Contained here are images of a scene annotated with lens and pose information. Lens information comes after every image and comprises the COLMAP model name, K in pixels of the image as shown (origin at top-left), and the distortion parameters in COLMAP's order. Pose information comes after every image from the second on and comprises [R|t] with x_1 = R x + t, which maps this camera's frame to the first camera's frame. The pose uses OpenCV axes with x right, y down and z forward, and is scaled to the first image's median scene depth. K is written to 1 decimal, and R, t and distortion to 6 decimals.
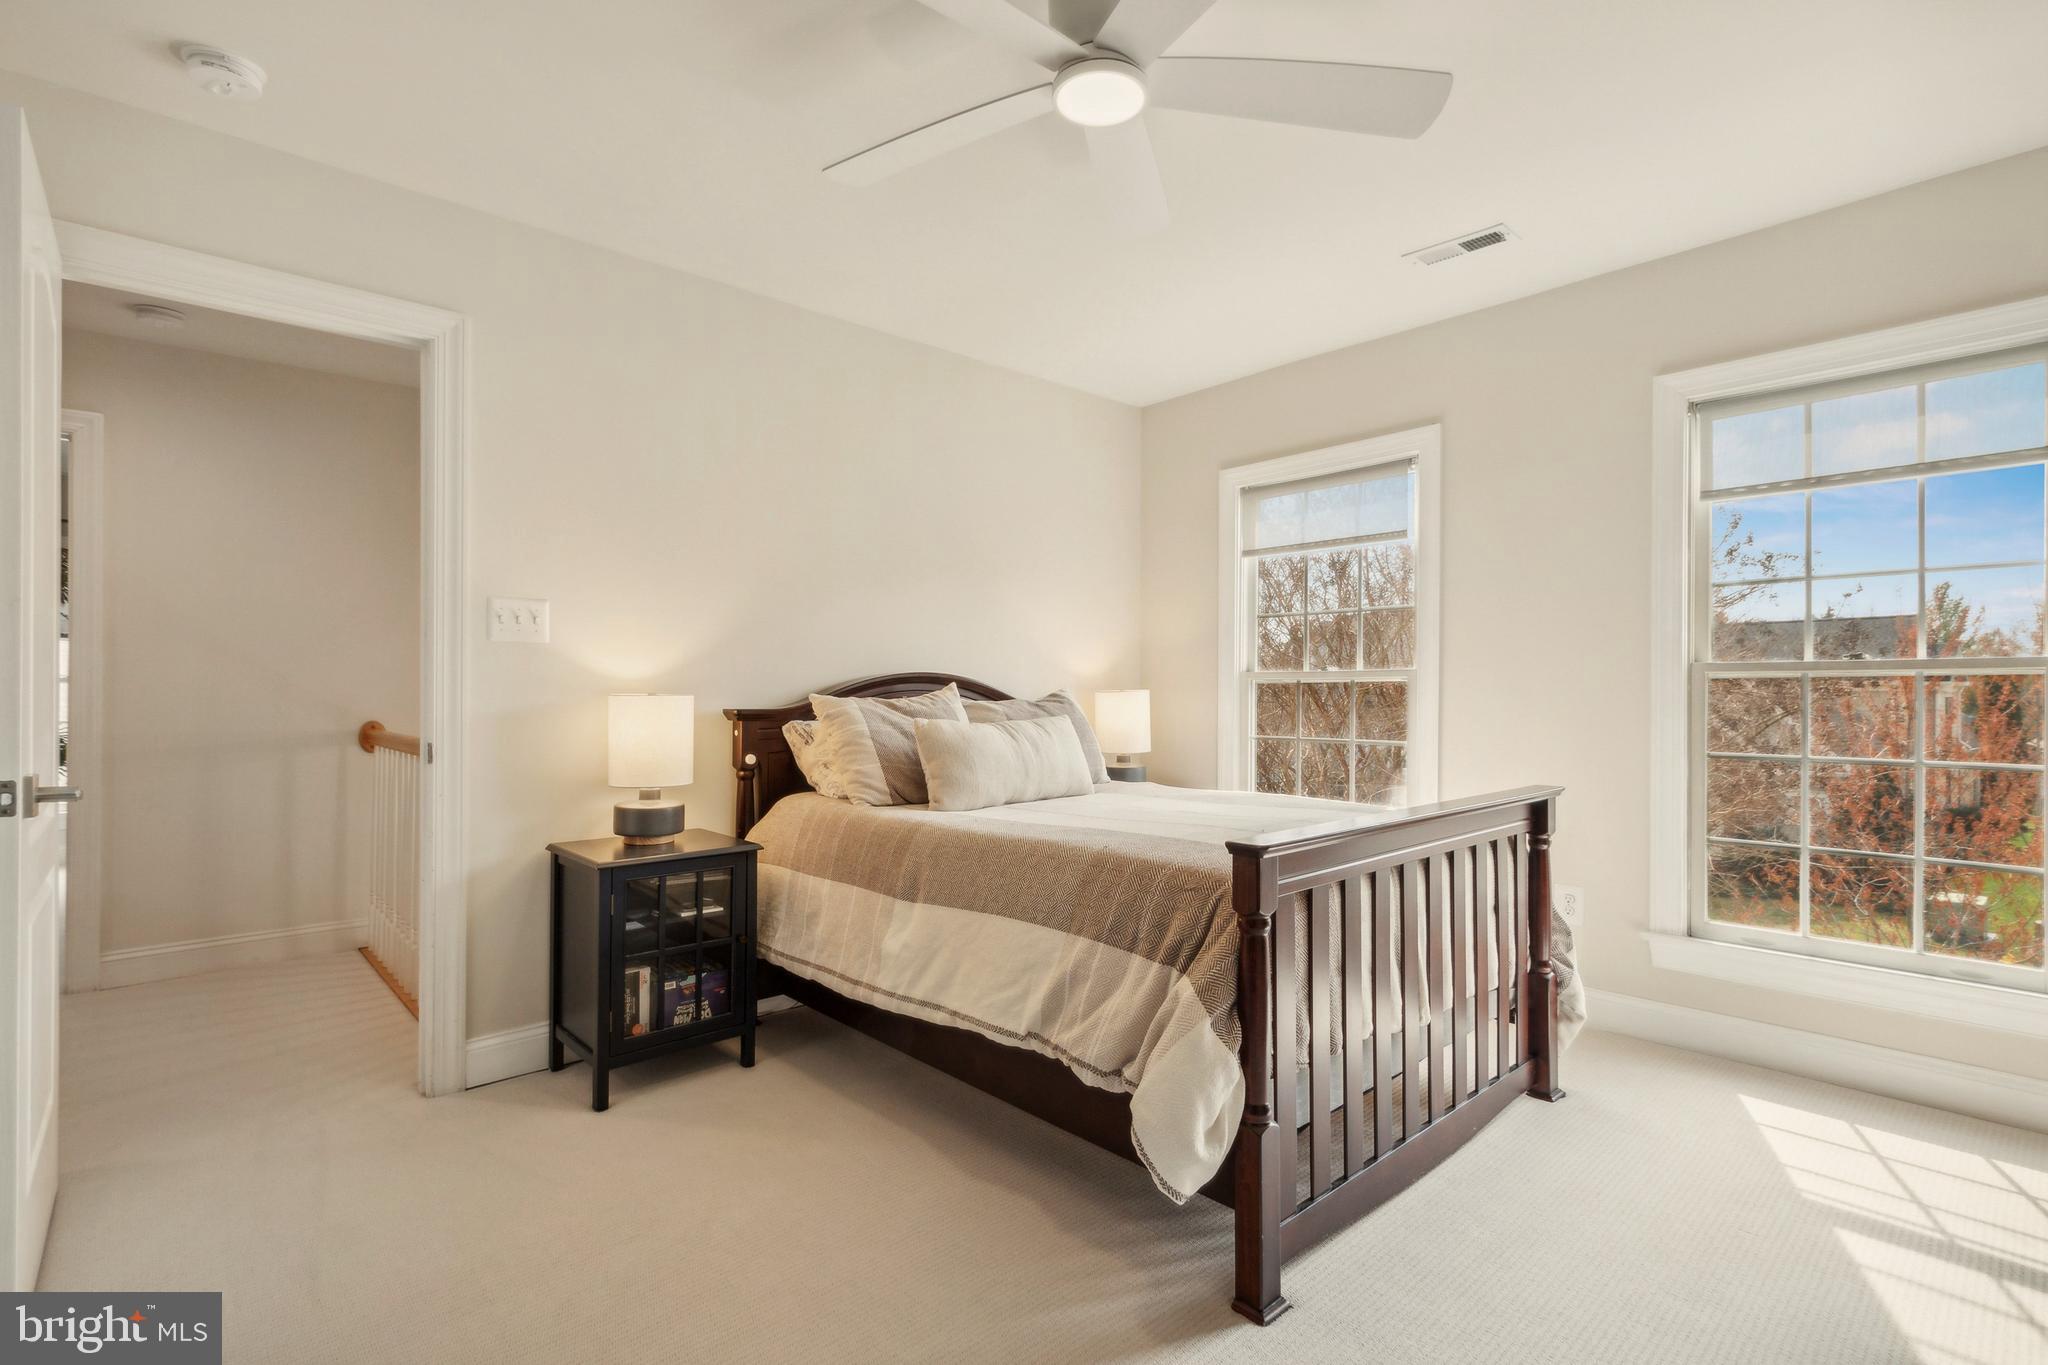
lens RADIAL K [[973.5, 0, 1015.1], [0, 973.5, 681.8], [0, 0, 1]] dist [0.003437, 0.000250]
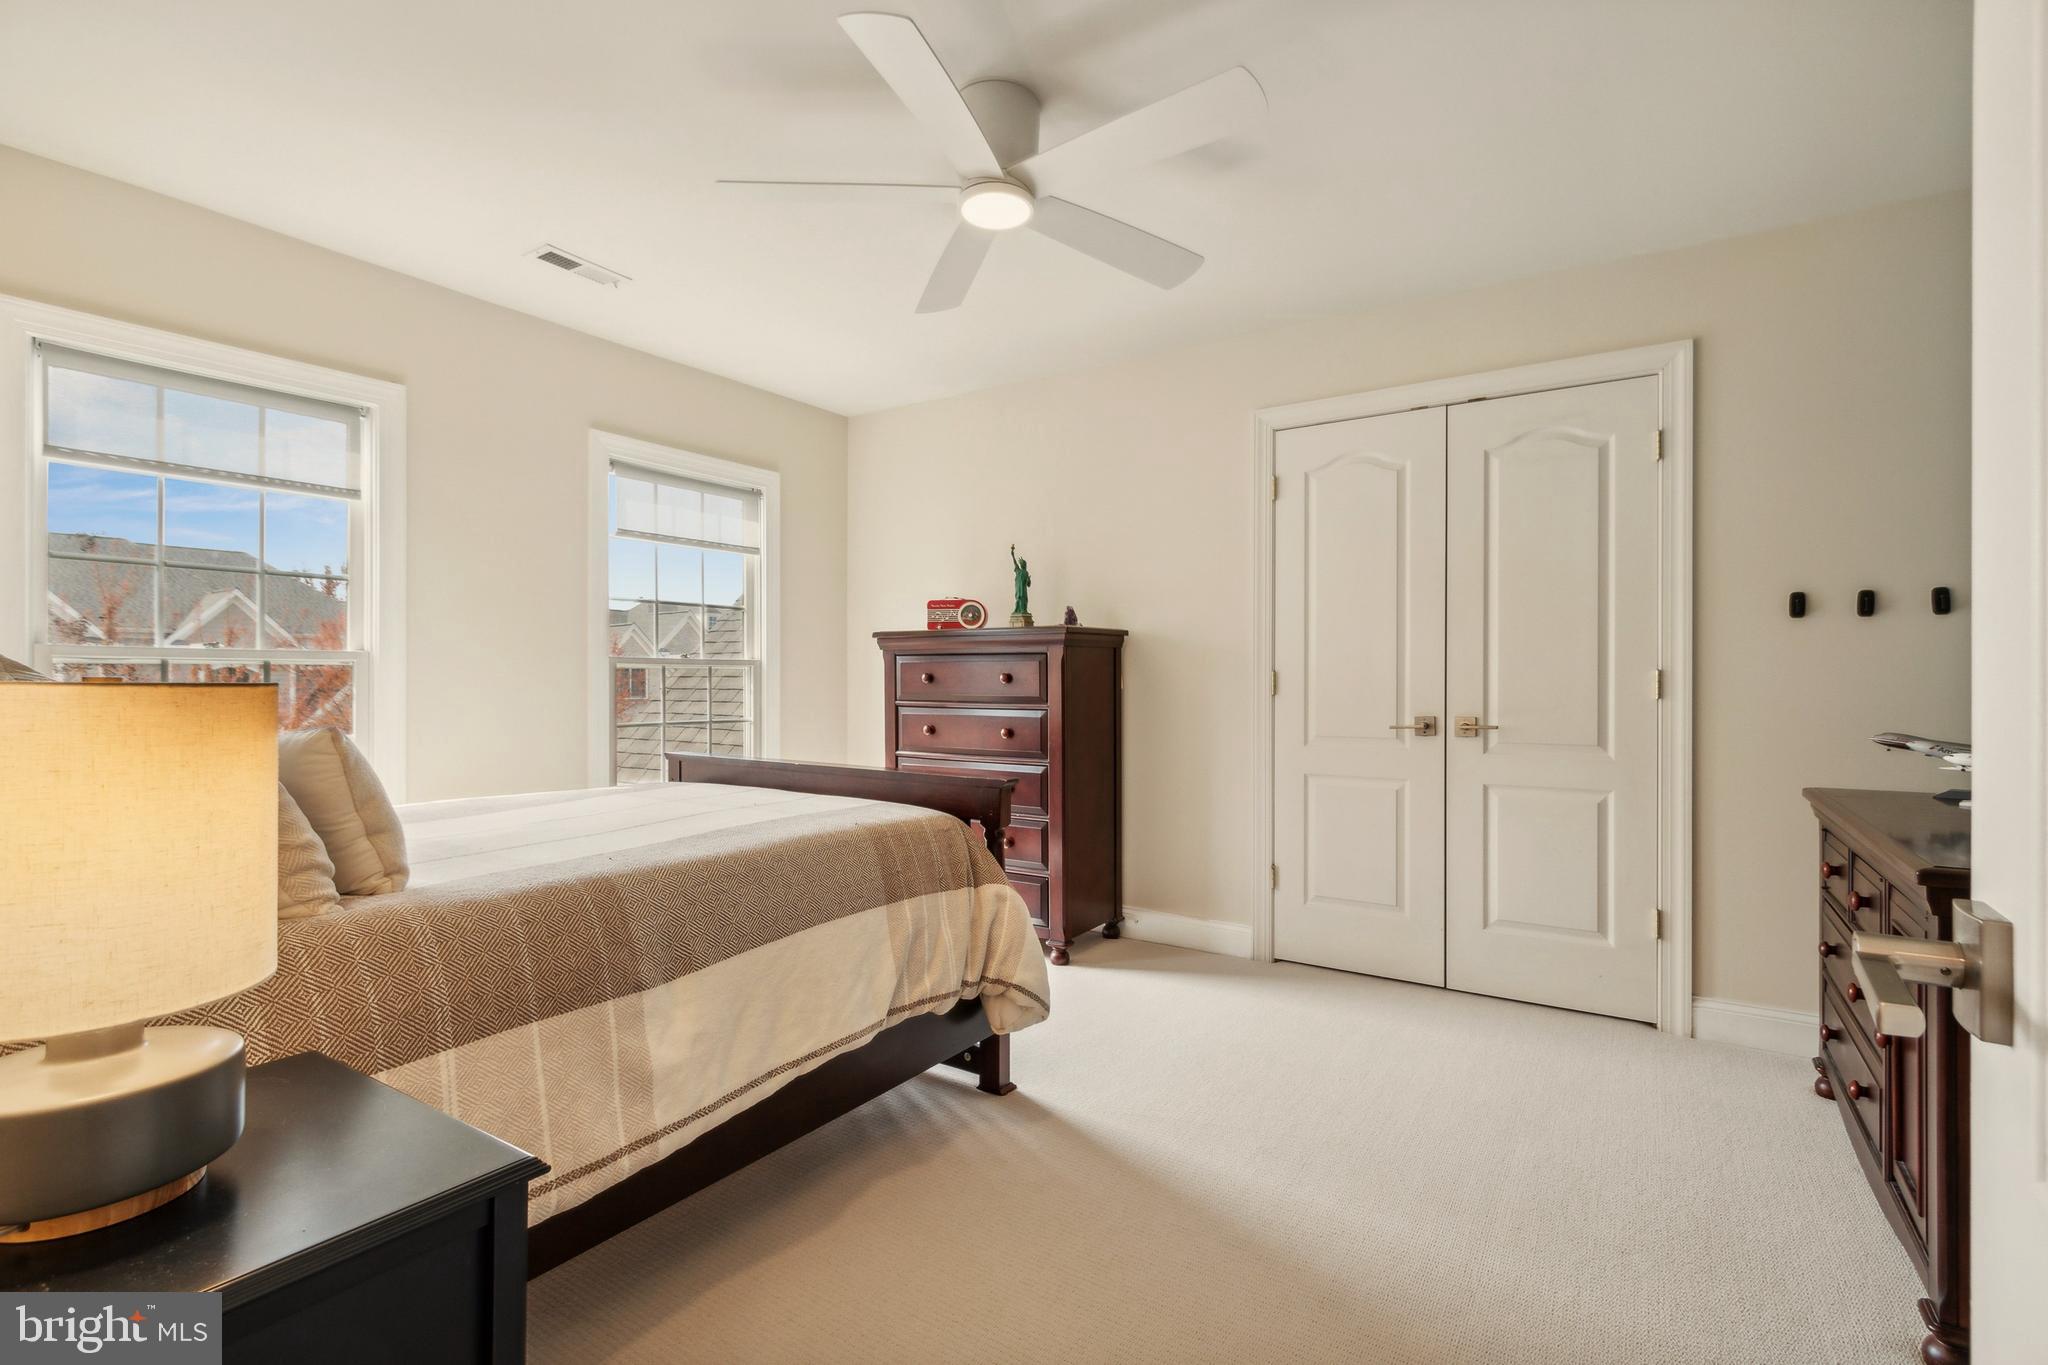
lens RADIAL K [[973.5, 0, 1015.1], [0, 973.5, 681.8], [0, 0, 1]] dist [0.003437, 0.000250]
pose [[-0.256284, -0.001283, 0.966601, -0.806263], [-0.012052, 0.999926, -0.001868, 0.011666], [-0.966526, -0.012128, -0.256281, 0.911675]]
